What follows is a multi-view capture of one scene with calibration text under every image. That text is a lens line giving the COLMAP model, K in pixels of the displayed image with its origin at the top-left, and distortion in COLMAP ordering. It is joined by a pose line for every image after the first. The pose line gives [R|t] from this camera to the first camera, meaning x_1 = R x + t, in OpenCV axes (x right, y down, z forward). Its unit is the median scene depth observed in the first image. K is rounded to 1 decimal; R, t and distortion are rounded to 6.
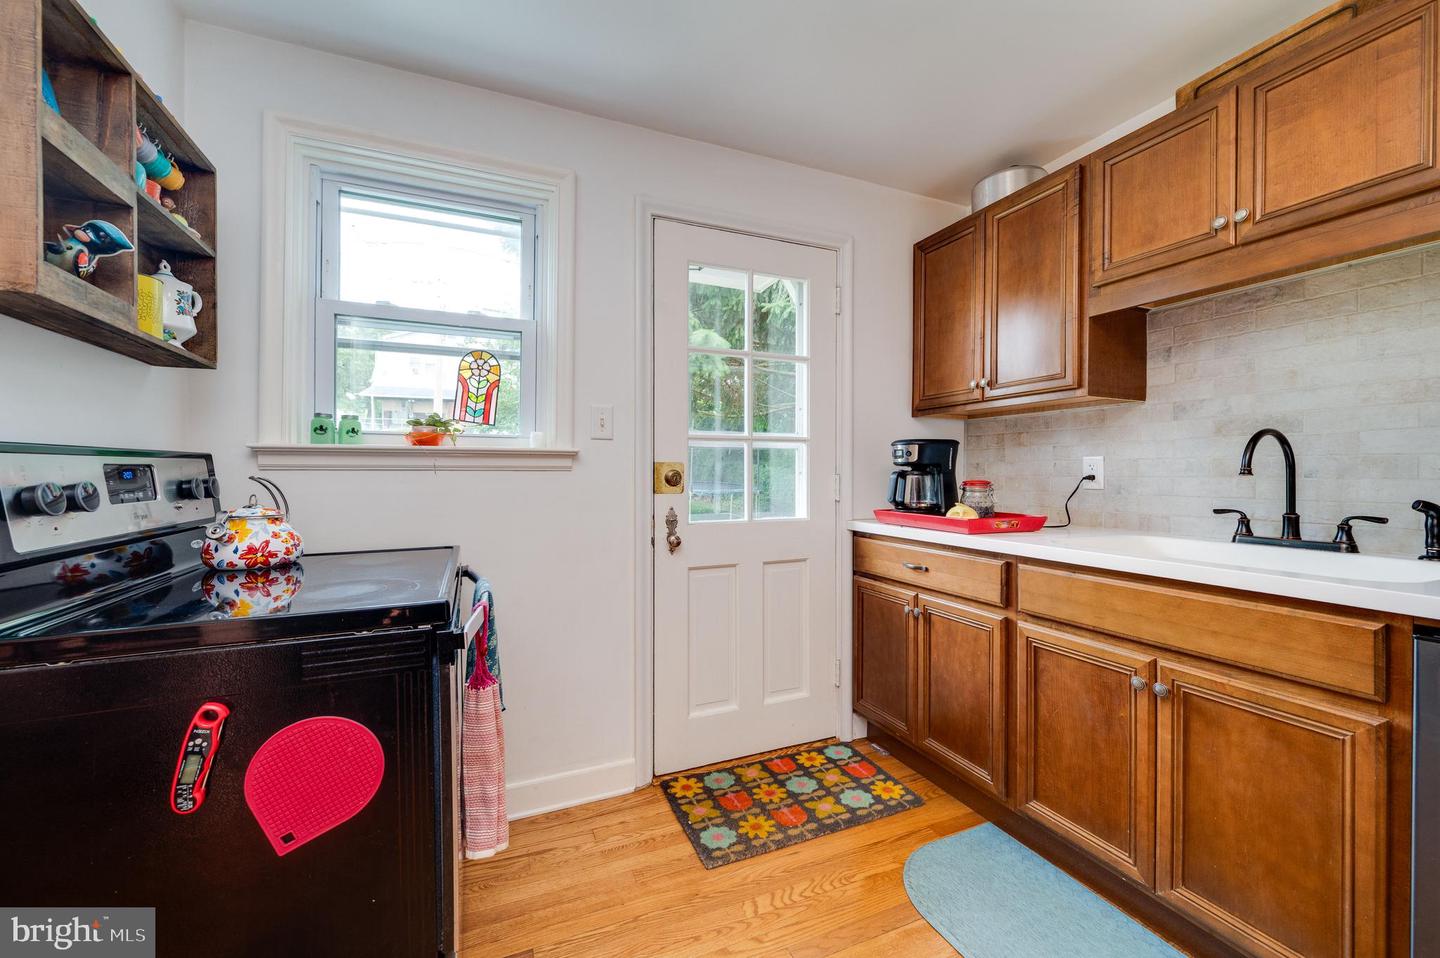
lens RADIAL K [[574.0, 0, 686.3], [0, 574.0, 476.4], [0, 0, 1]] dist [-0.000645, -0.000088]
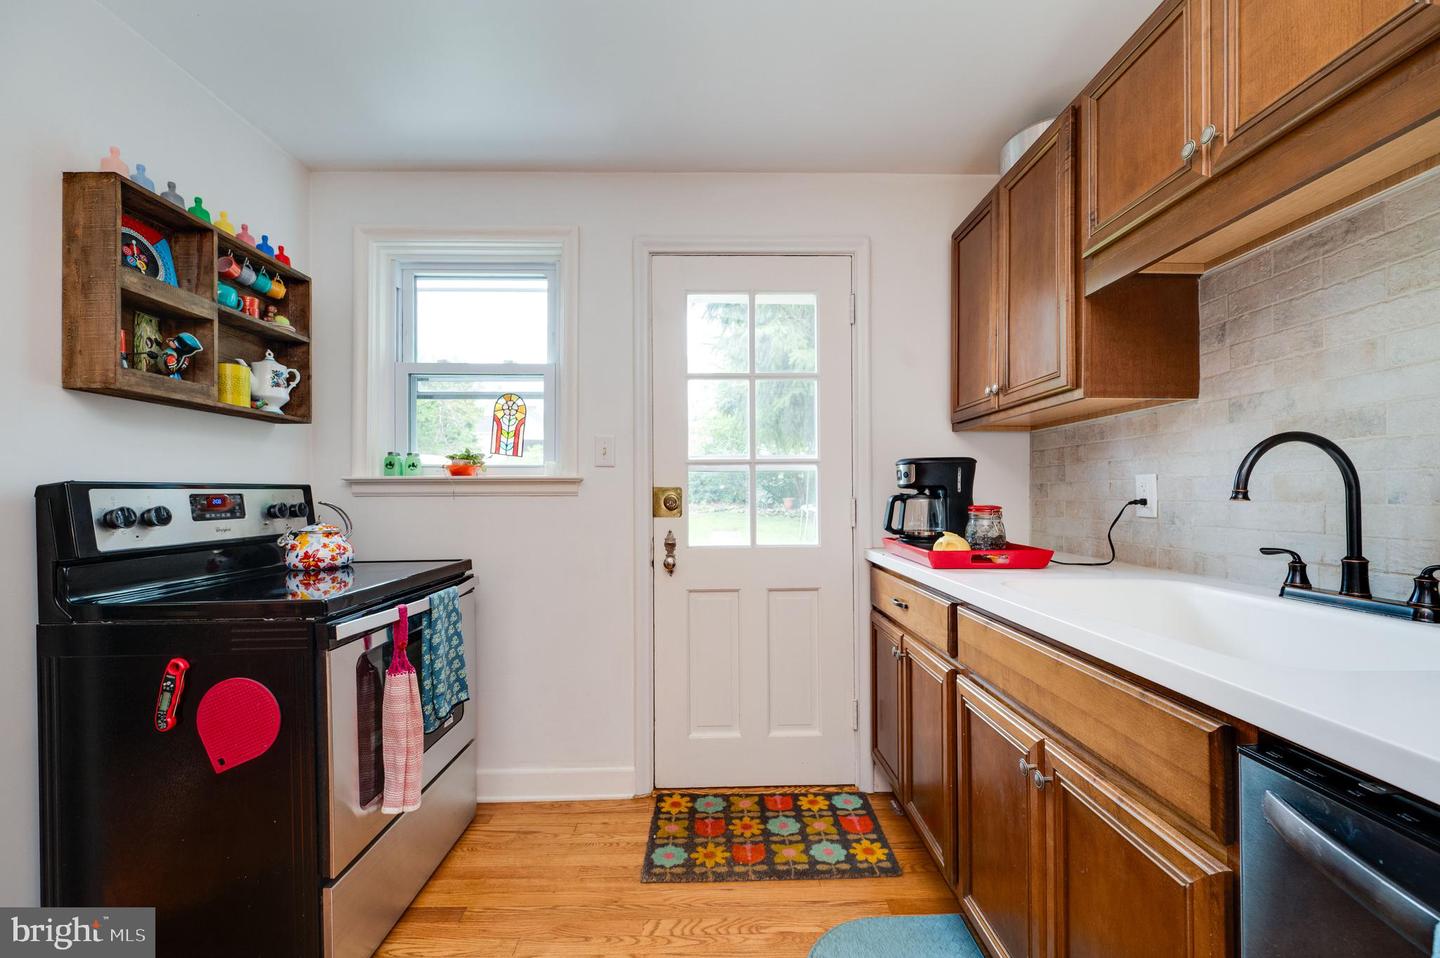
lens RADIAL K [[566.1, 0, 685.7], [0, 566.1, 493.4], [0, 0, 1]] dist [-0.001508, 0.000112]
pose [[0.925040, -0.005852, -0.379825, 0.455413], [0.002567, 0.999955, -0.009155, -0.004243], [0.379861, 0.007493, 0.925013, 0.076980]]
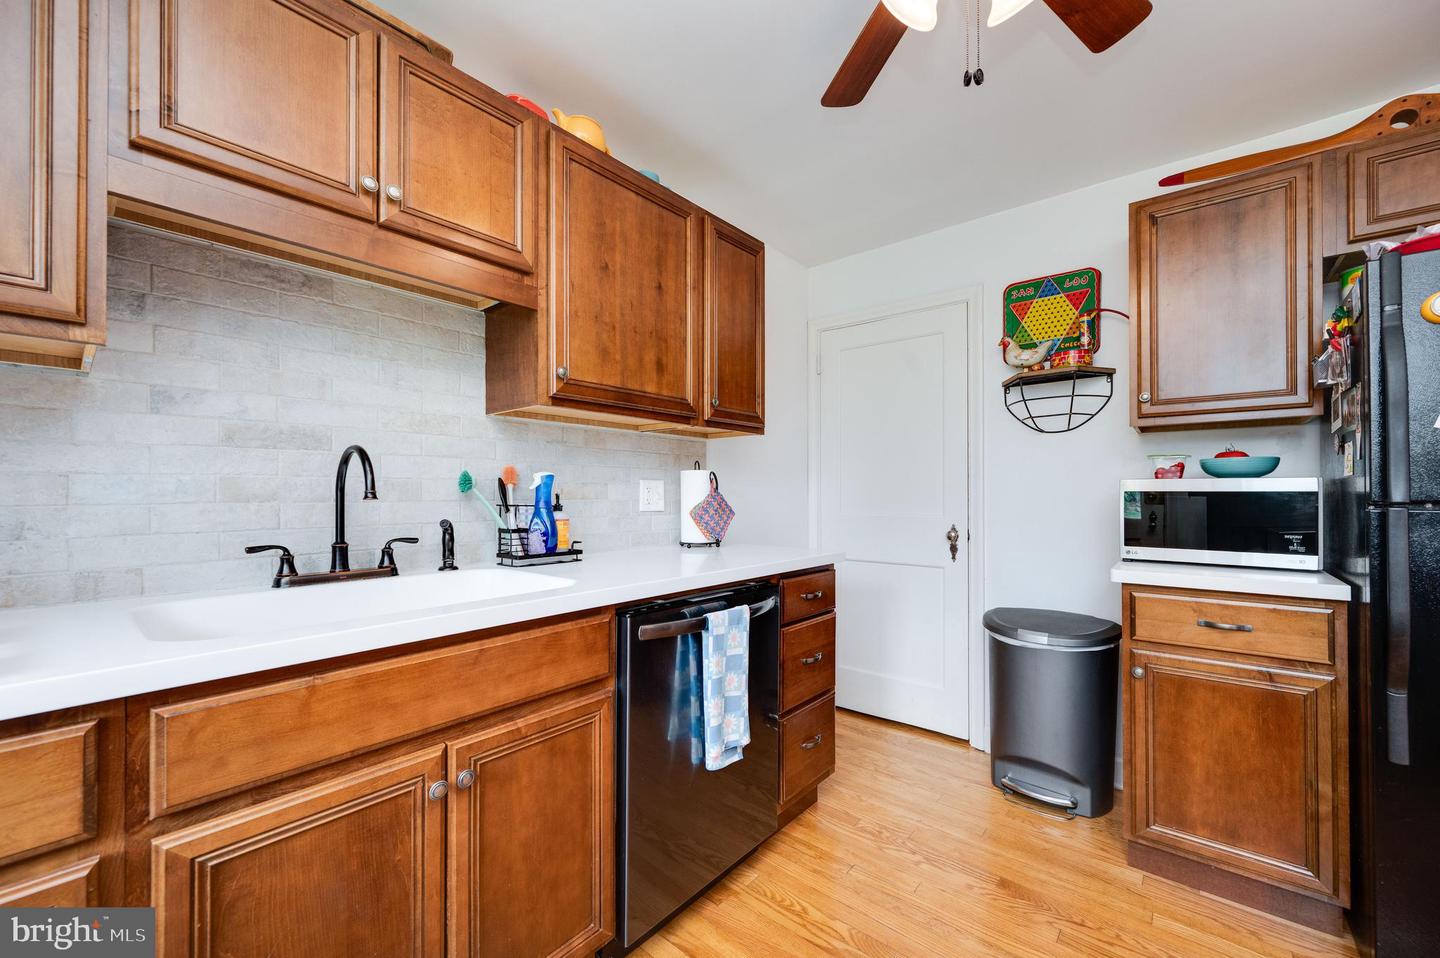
lens RADIAL K [[586.5, 0, 724.8], [0, 586.5, 488.8], [0, 0, 1]] dist [-0.000425, -0.000138]
pose [[-0.519846, 0.005529, 0.854242, -0.019262], [0.007205, 0.999972, -0.002088, -0.009105], [-0.854230, 0.005069, -0.519871, 0.747932]]
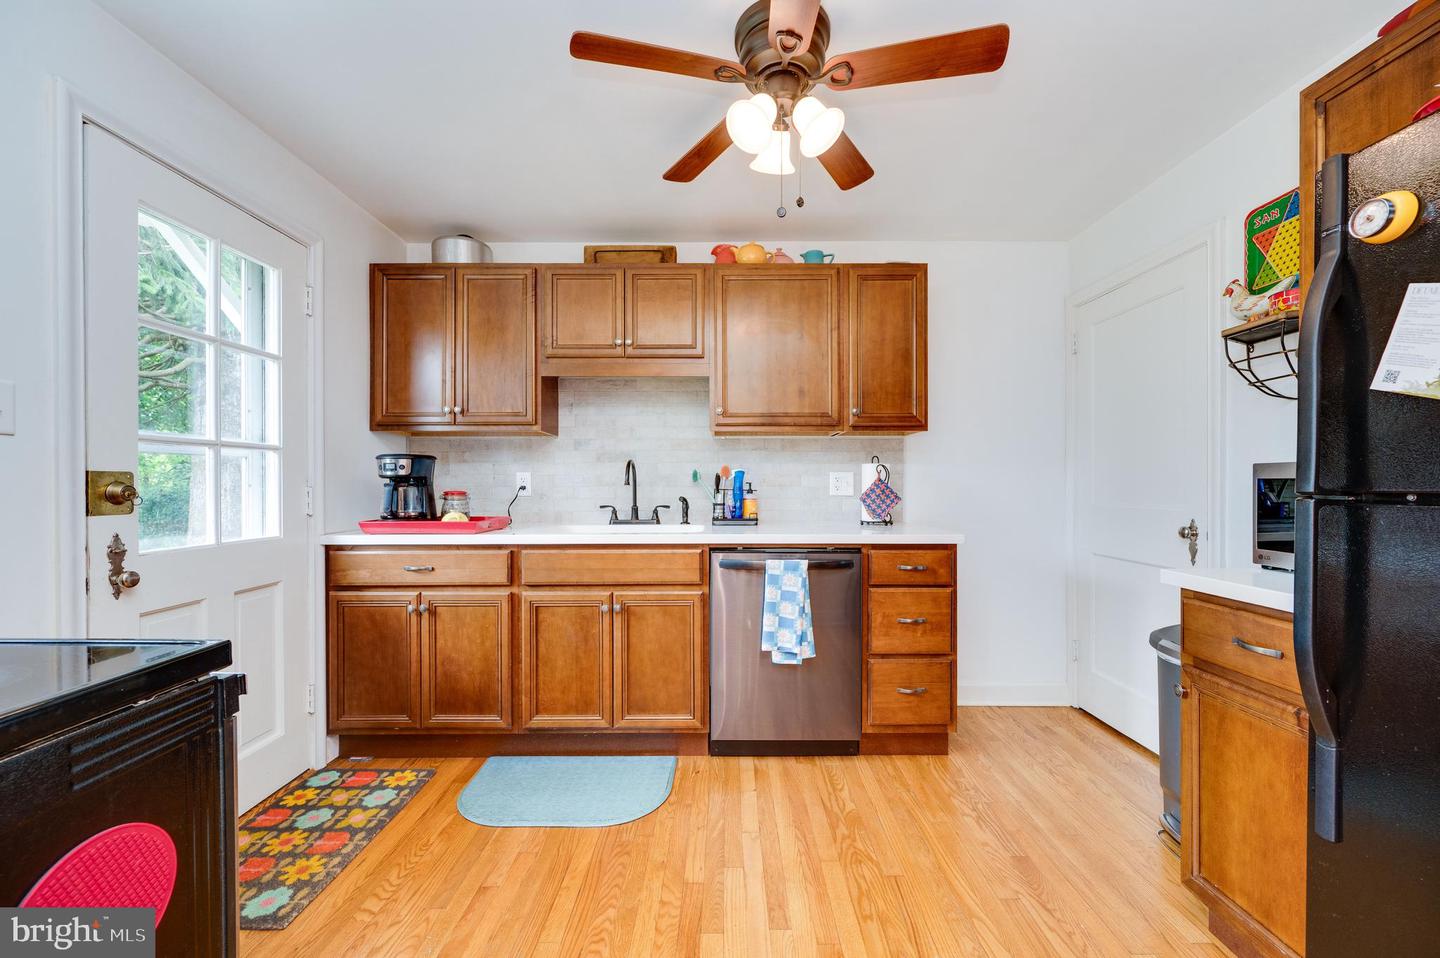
lens RADIAL K [[631.1, 0, 718.1], [0, 631.1, 483.7], [0, 0, 1]] dist [-0.000860, -0.000155]
pose [[0.369417, -0.003022, 0.929259, -0.567183], [0.009708, 0.999953, -0.000607, -0.001886], [-0.929213, 0.009245, 0.369429, 0.001682]]
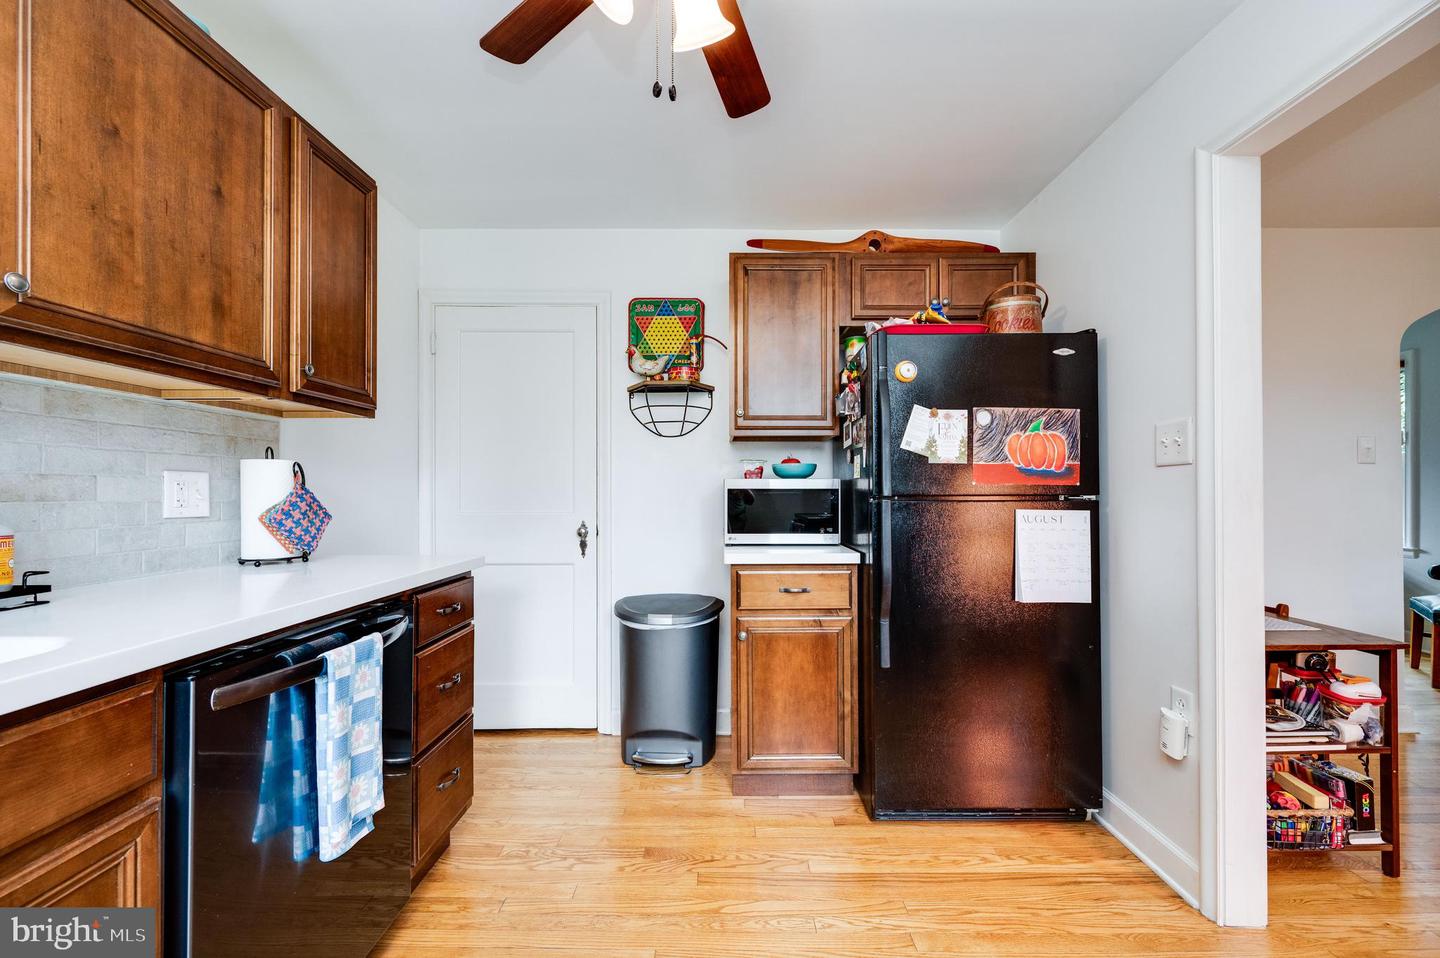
lens RADIAL K [[578.9, 0, 738.4], [0, 578.9, 487.2], [0, 0, 1]] dist [-0.001158, -0.000005]
pose [[-0.951265, 0.002334, 0.308366, 0.090536], [0.003579, 0.999988, 0.003470, -0.009052], [-0.308354, 0.004405, -0.951261, 0.779474]]
